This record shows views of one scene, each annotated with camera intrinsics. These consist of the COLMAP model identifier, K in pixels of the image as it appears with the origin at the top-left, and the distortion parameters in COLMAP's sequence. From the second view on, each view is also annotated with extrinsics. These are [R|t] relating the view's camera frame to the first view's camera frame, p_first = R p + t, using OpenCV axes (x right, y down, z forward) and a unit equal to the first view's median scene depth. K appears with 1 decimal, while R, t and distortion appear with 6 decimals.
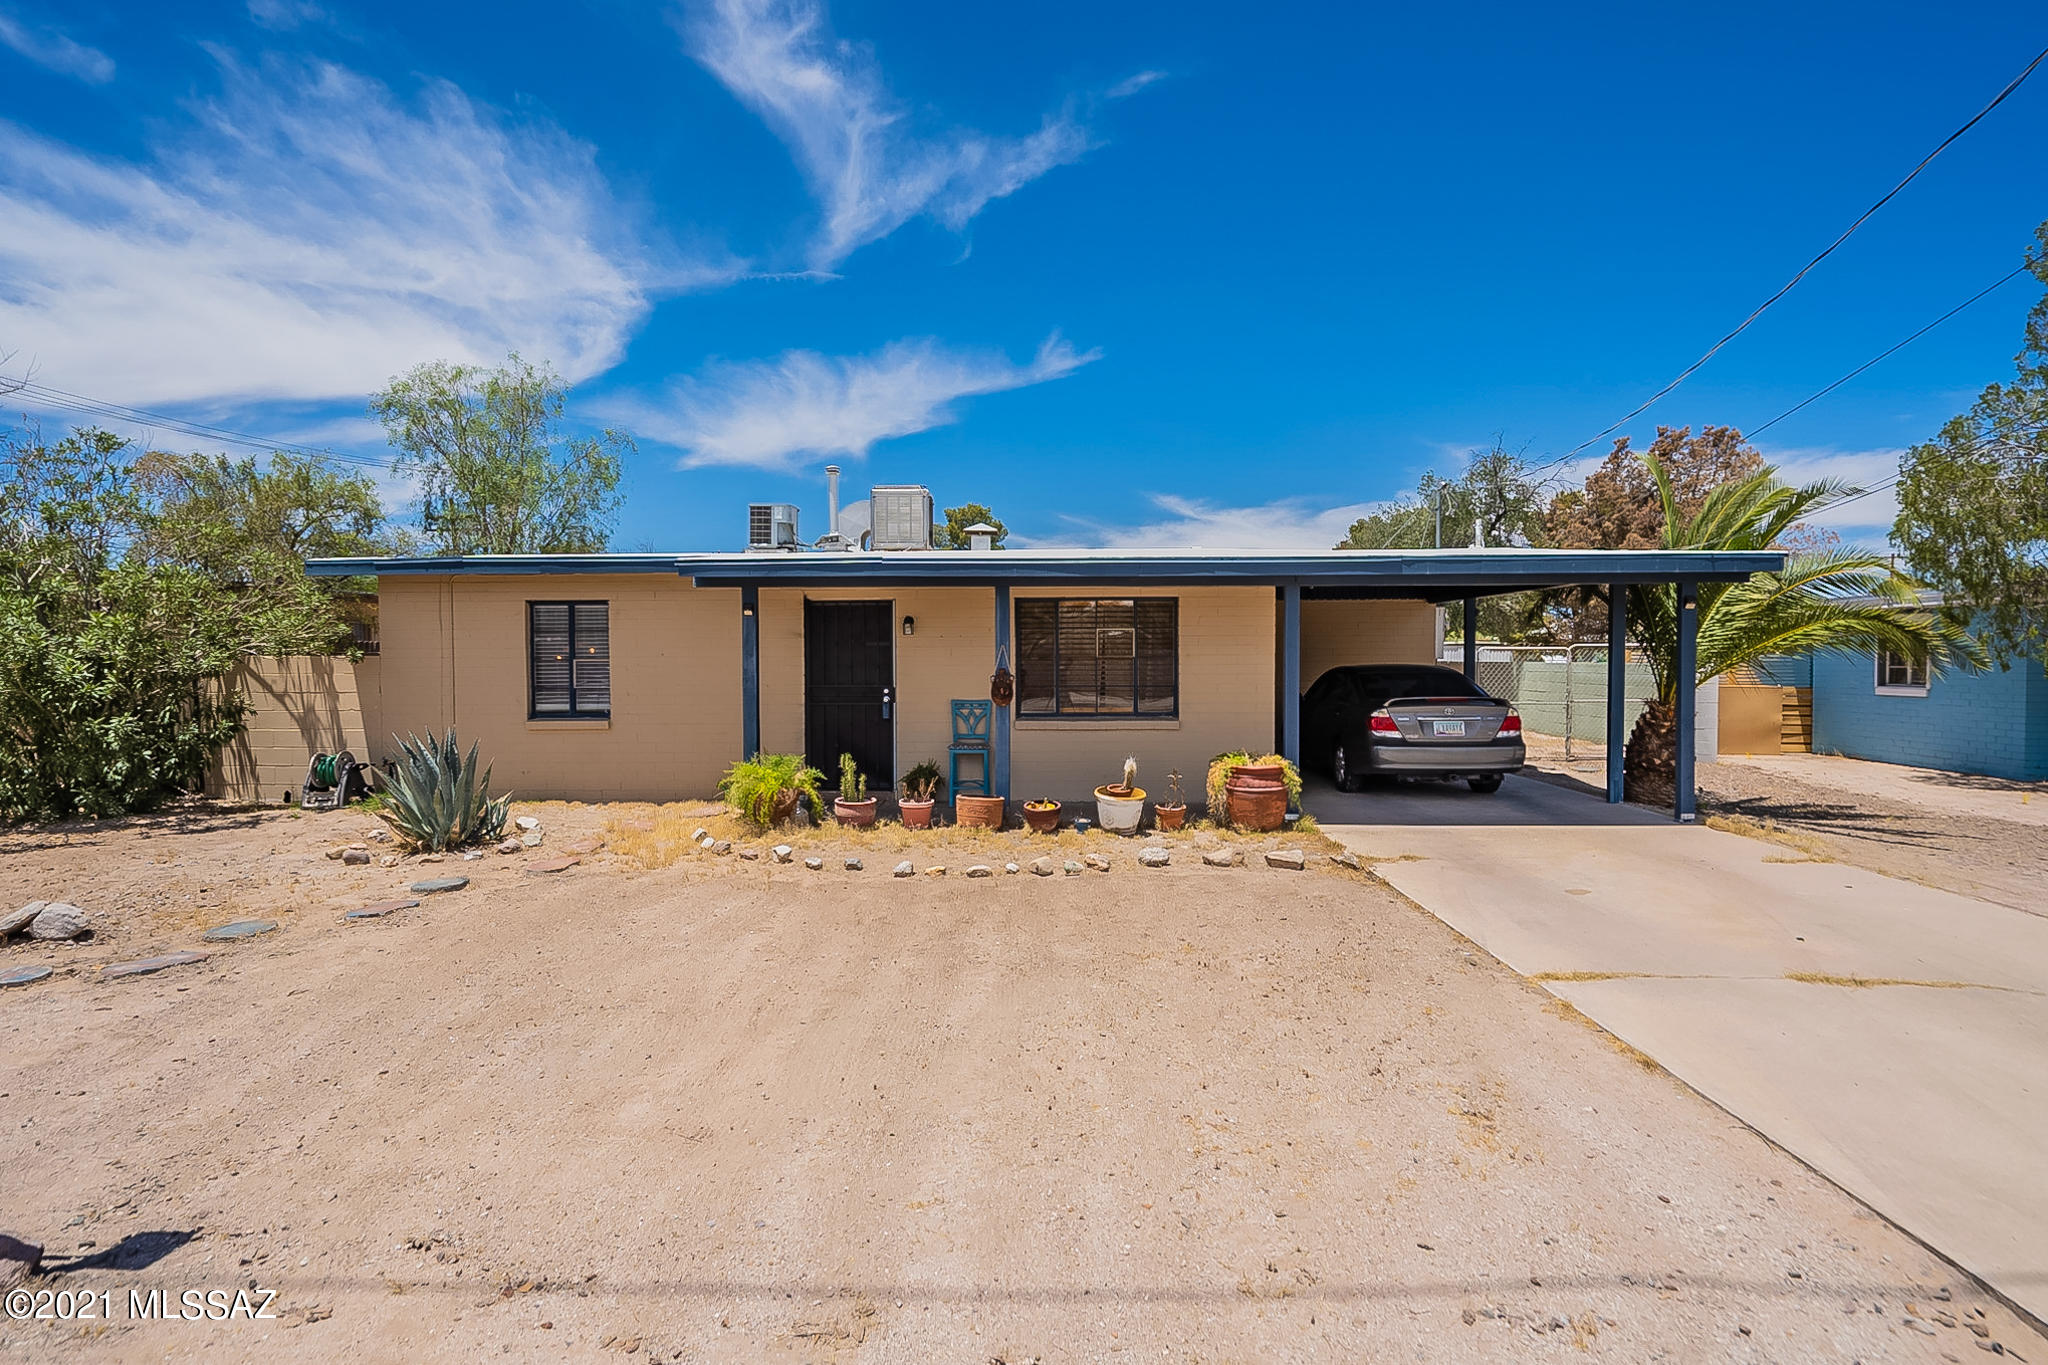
lens RADIAL K [[1035.9, 0, 1024.0], [0, 1035.9, 682.5], [0, 0, 1]] dist [-0.020385, 0.000157]
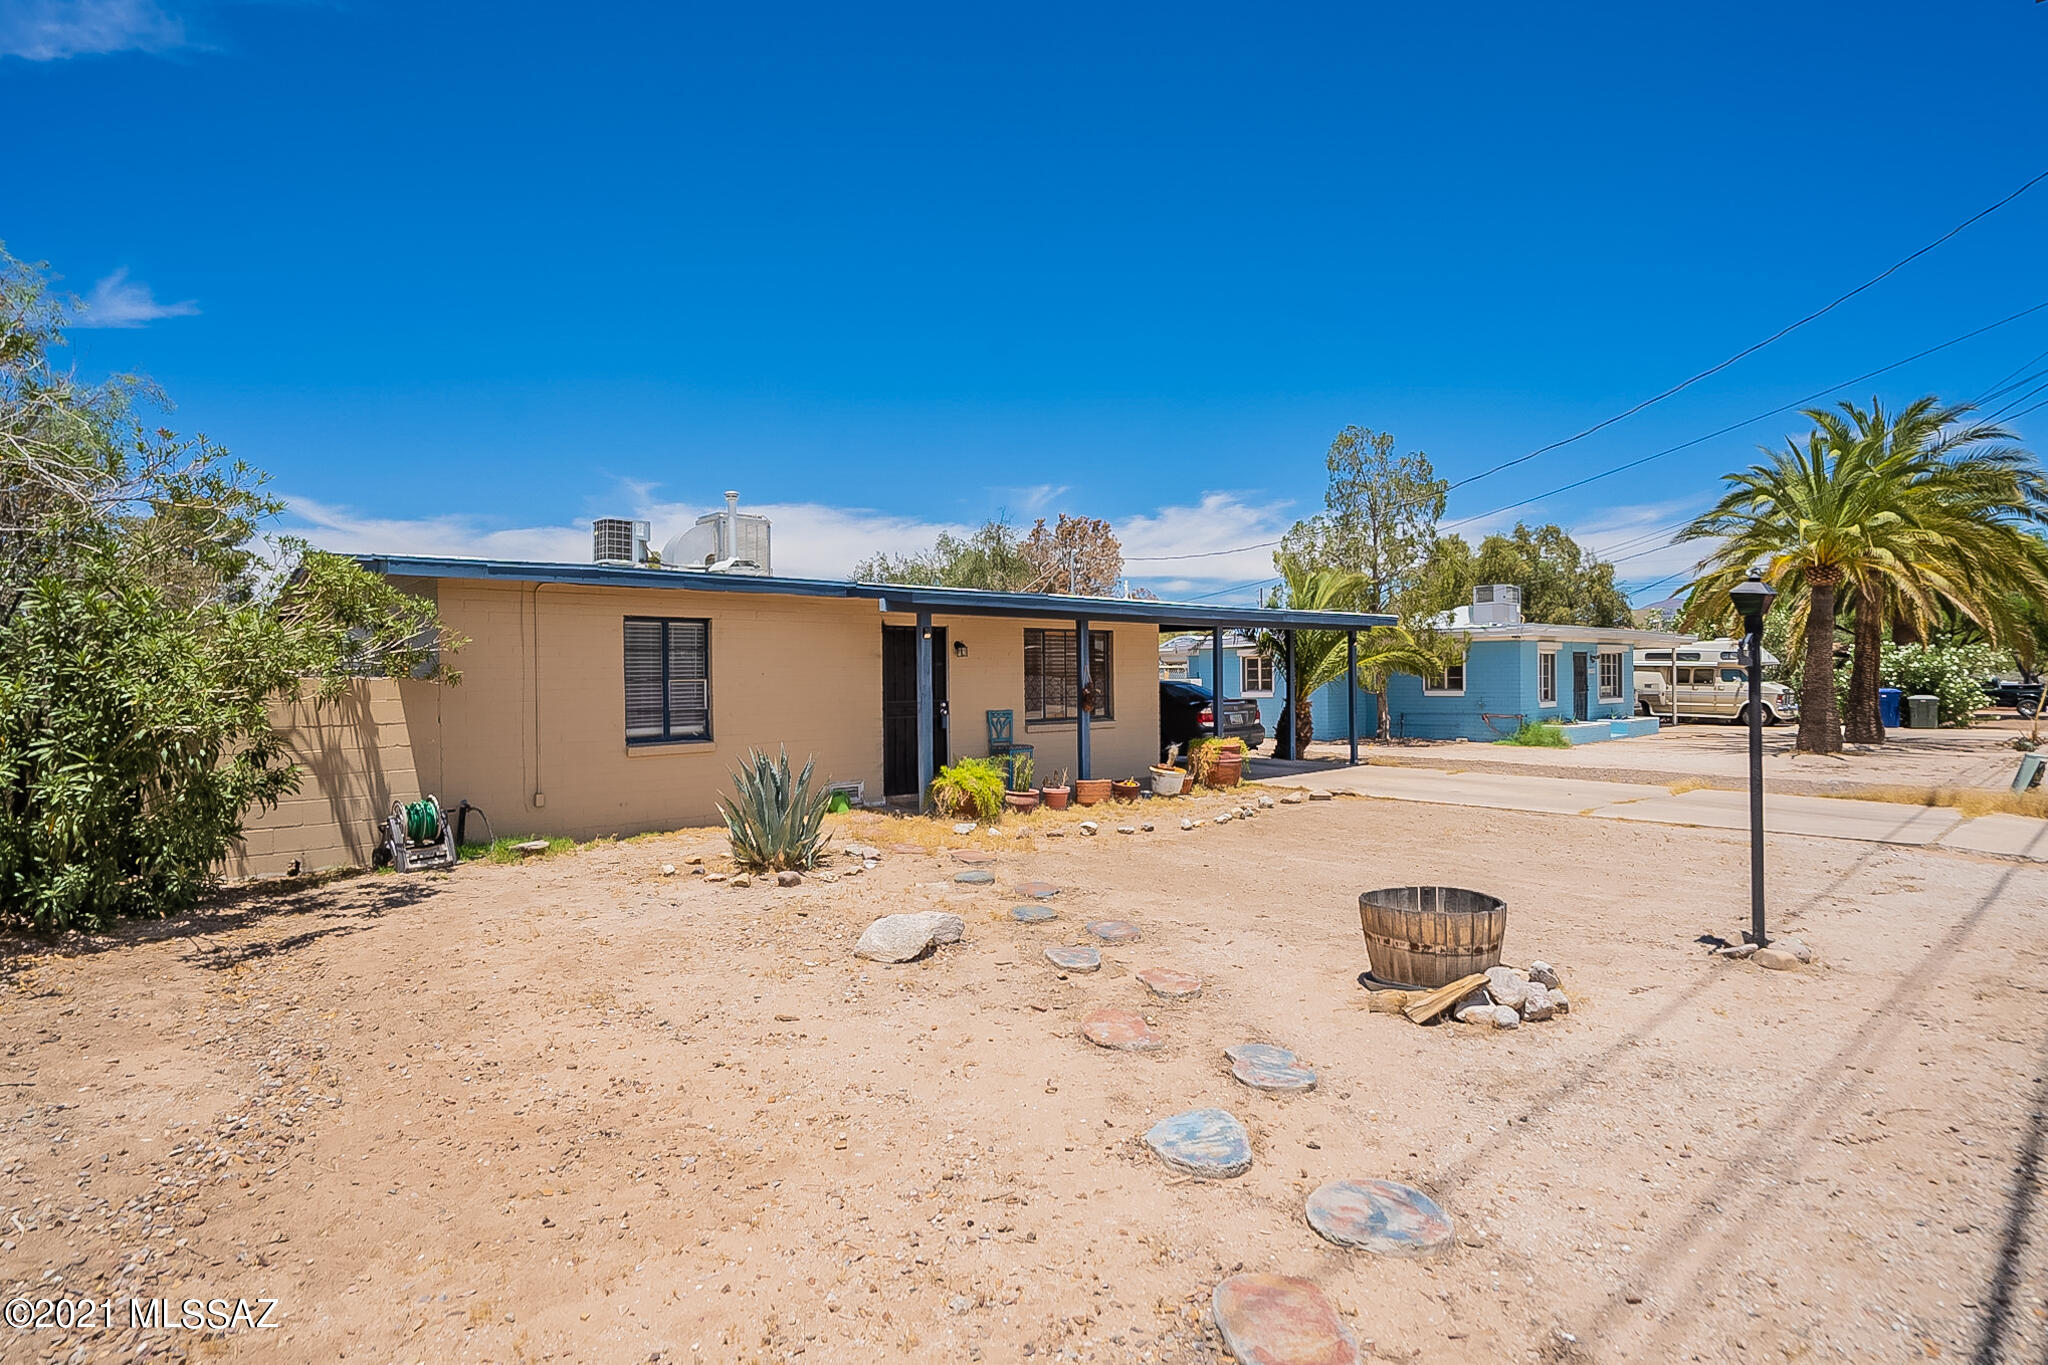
lens RADIAL K [[1015.9, 0, 1024.0], [0, 1015.9, 682.5], [0, 0, 1]] dist [0.015149, 0.000746]
pose [[0.730481, -0.010284, 0.682855, -0.846155], [0.029432, 0.999432, -0.016433, 0.004669], [-0.682298, 0.032101, 0.730369, 0.102895]]
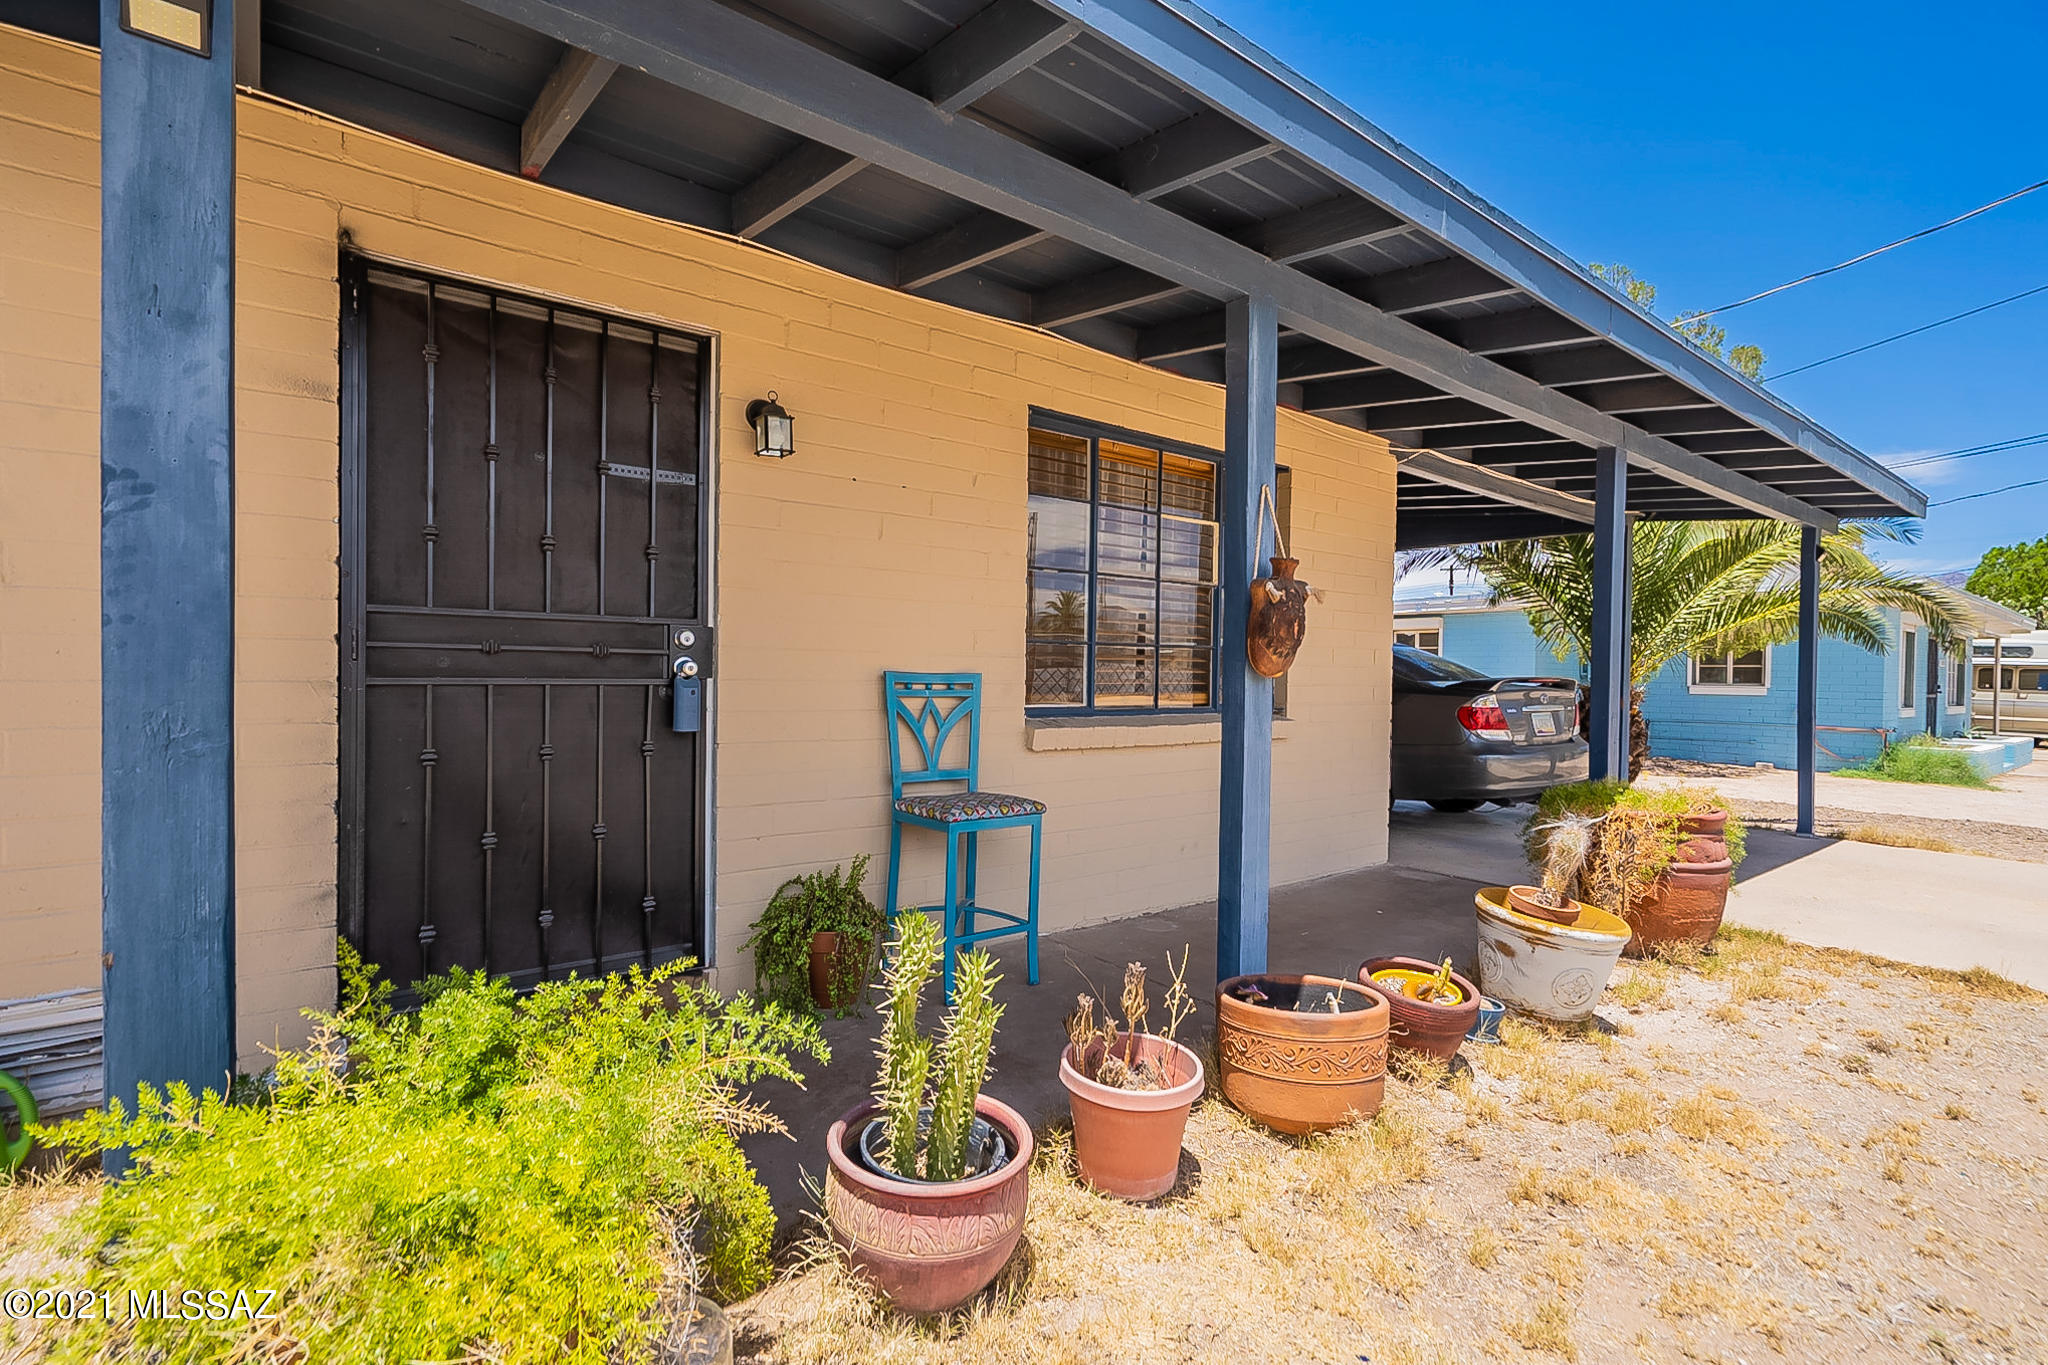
lens RADIAL K [[938.9, 0, 1019.1], [0, 938.9, 682.4], [0, 0, 1]] dist [0.000287, 0.001311]
pose [[0.781357, 0.007289, 0.624042, -0.226196], [0.002049, 0.999896, -0.014245, 0.024835], [-0.624081, 0.012409, 0.781261, 0.730098]]
